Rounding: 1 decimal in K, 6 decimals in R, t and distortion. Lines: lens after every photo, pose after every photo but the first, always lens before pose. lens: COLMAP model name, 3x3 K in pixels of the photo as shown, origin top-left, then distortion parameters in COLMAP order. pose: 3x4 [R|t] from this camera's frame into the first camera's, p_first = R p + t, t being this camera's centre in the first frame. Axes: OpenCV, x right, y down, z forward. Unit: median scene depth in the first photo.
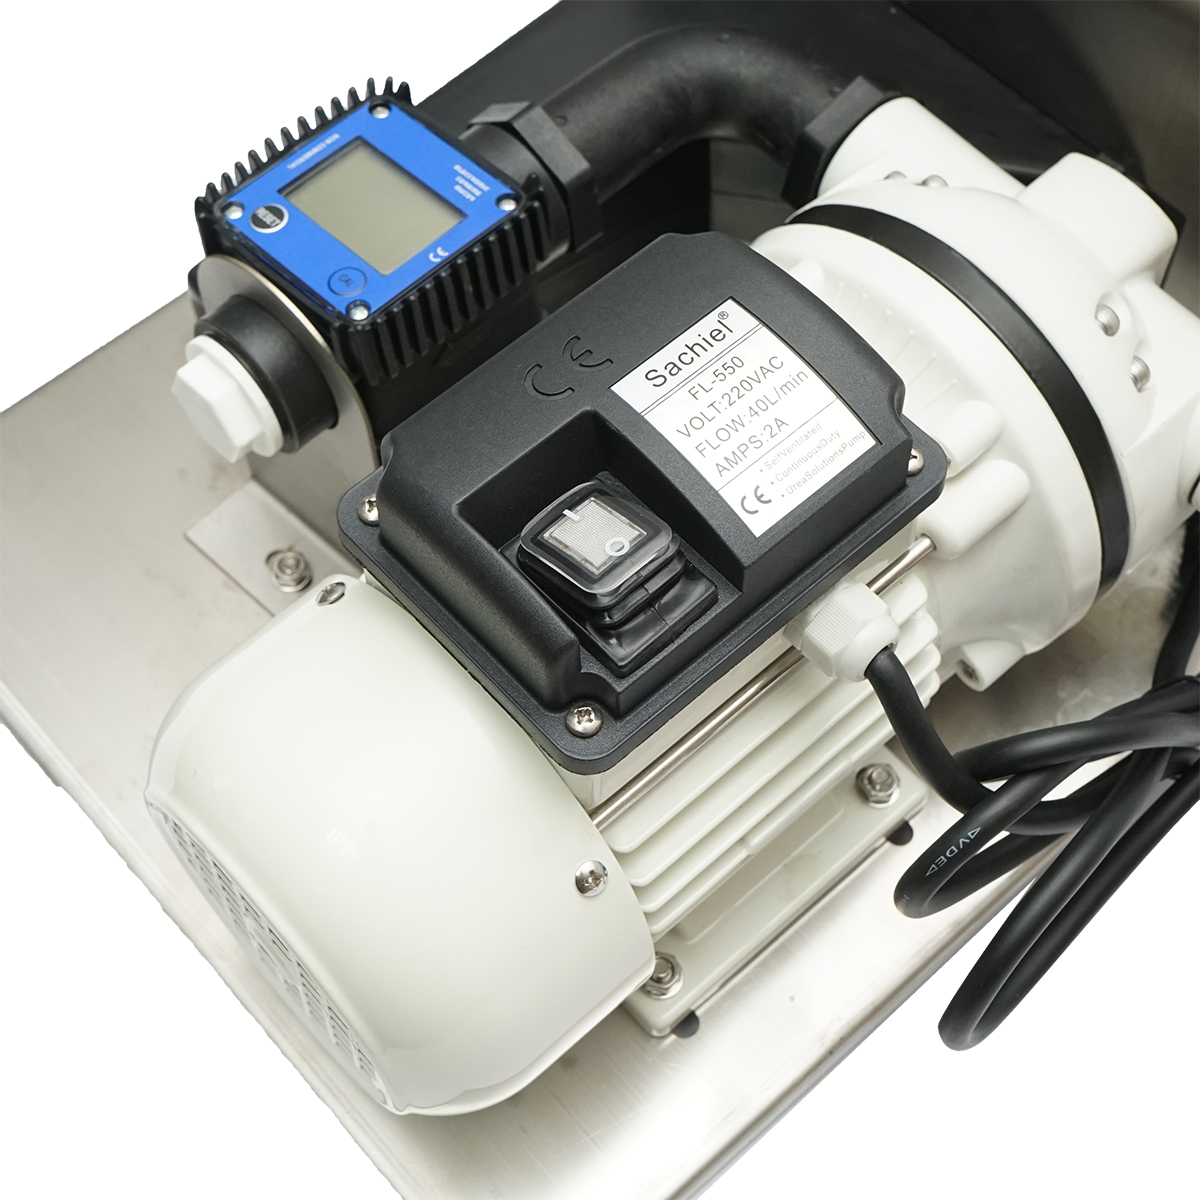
lens RADIAL K [[2052.6, 0, 600.0], [0, 2052.6, 600.0], [0, 0, 1]] dist [-0.011687, -0.049962]
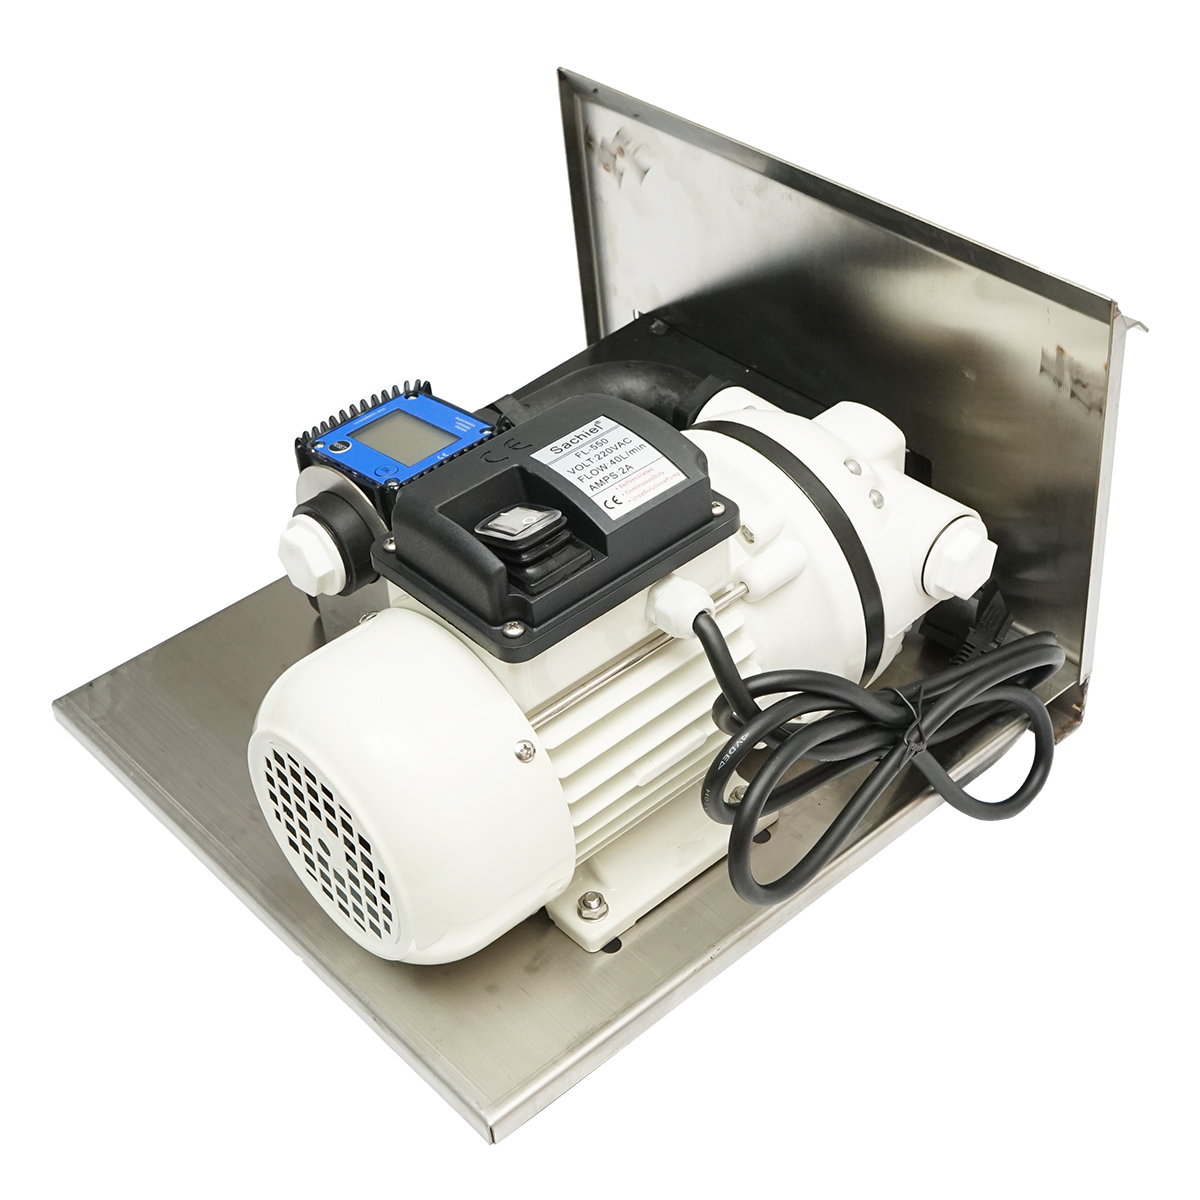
lens RADIAL K [[1900.7, 0, 650.6], [0, 1900.7, 600.9], [0, 0, 1]] dist [-0.011908, -0.013939]
pose [[0.999126, -0.038750, -0.015679, 0.124348], [0.030671, 0.934415, -0.354863, 0.568487], [0.028401, 0.354072, 0.934787, -0.428459]]
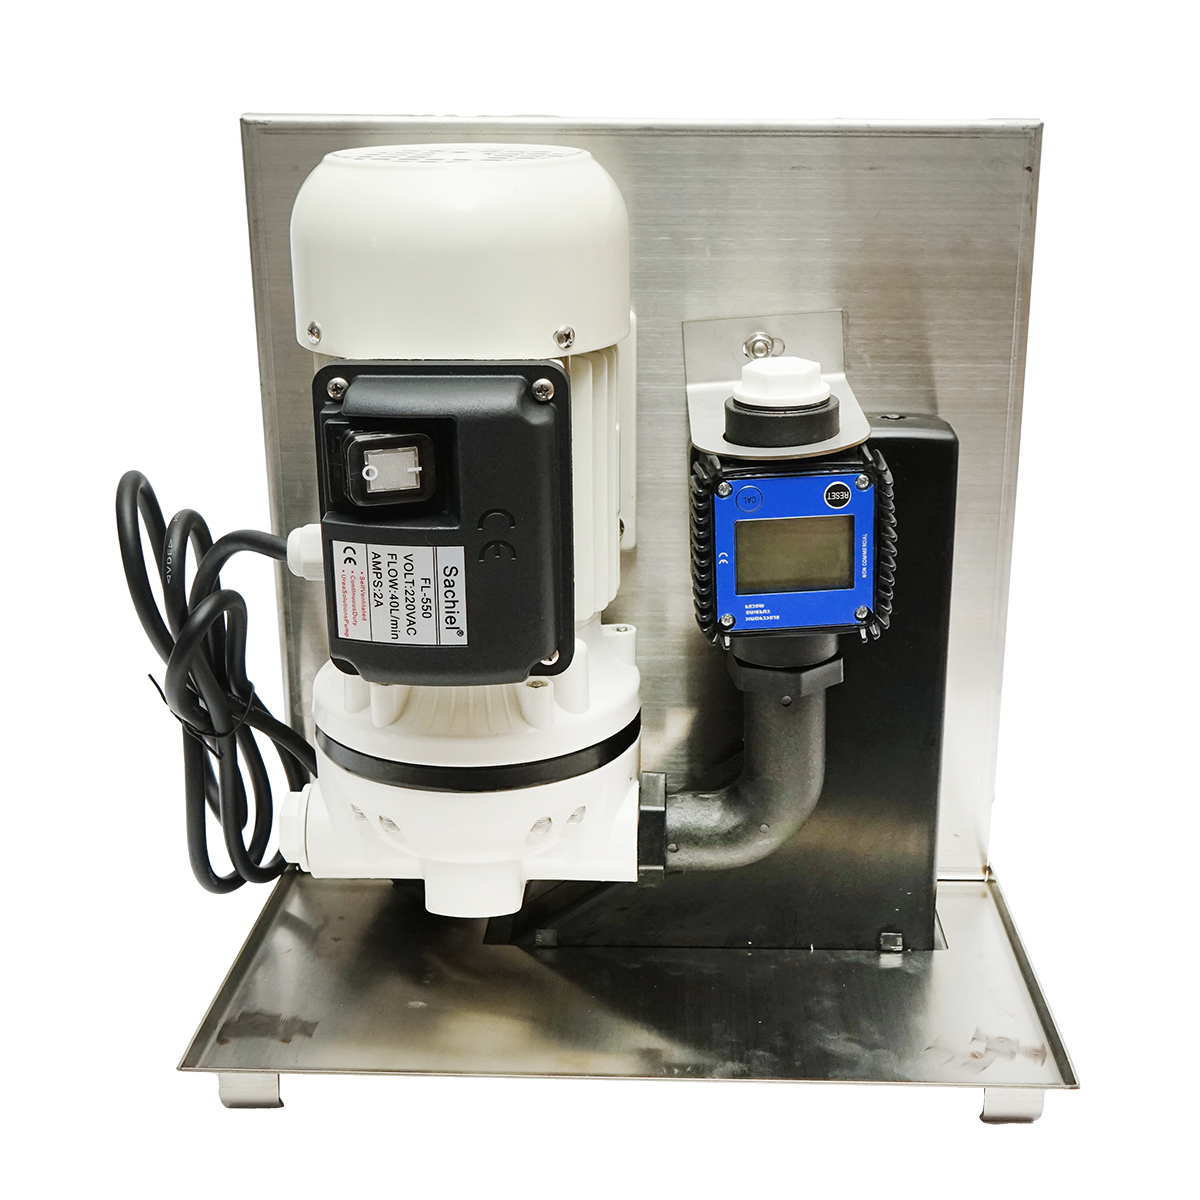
lens RADIAL K [[1900.7, 0, 650.6], [0, 1900.7, 600.9], [0, 0, 1]] dist [-0.011908, -0.013939]
pose [[-0.668390, 0.696035, 0.262277, -0.443361], [-0.633606, -0.717490, 0.289399, -0.643831], [0.389613, 0.027251, 0.920575, -0.293210]]
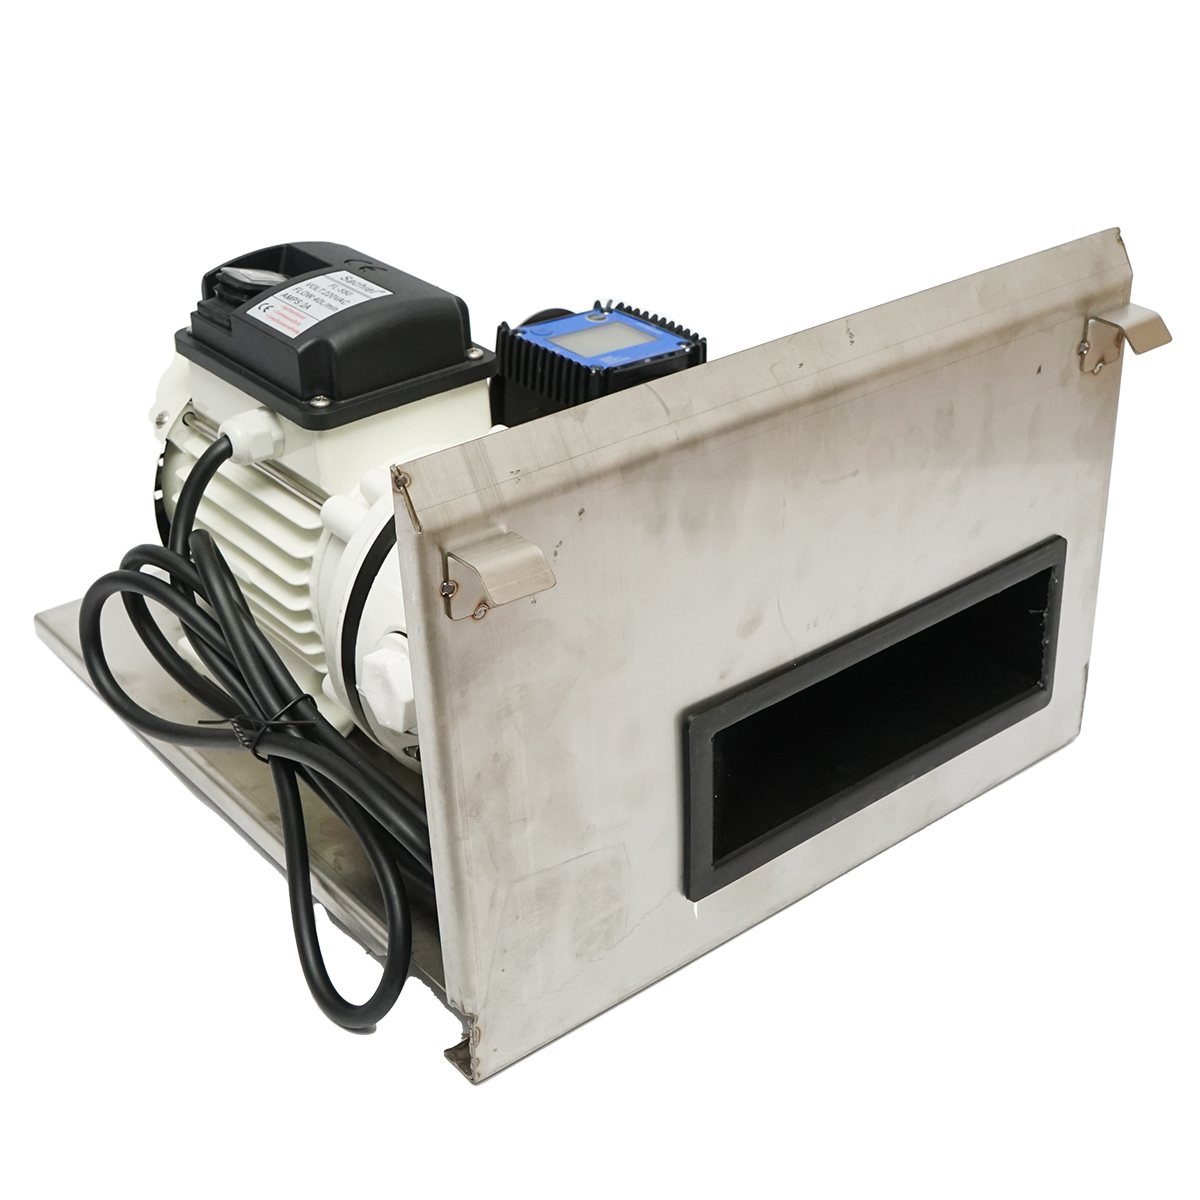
lens RADIAL K [[1900.7, 0, 650.6], [0, 1900.7, 600.9], [0, 0, 1]] dist [-0.011908, -0.013939]
pose [[-0.039427, 0.509102, -0.859803, 1.630021], [-0.852239, 0.432094, 0.294930, -0.717445], [0.521665, 0.744385, 0.416840, 0.639014]]
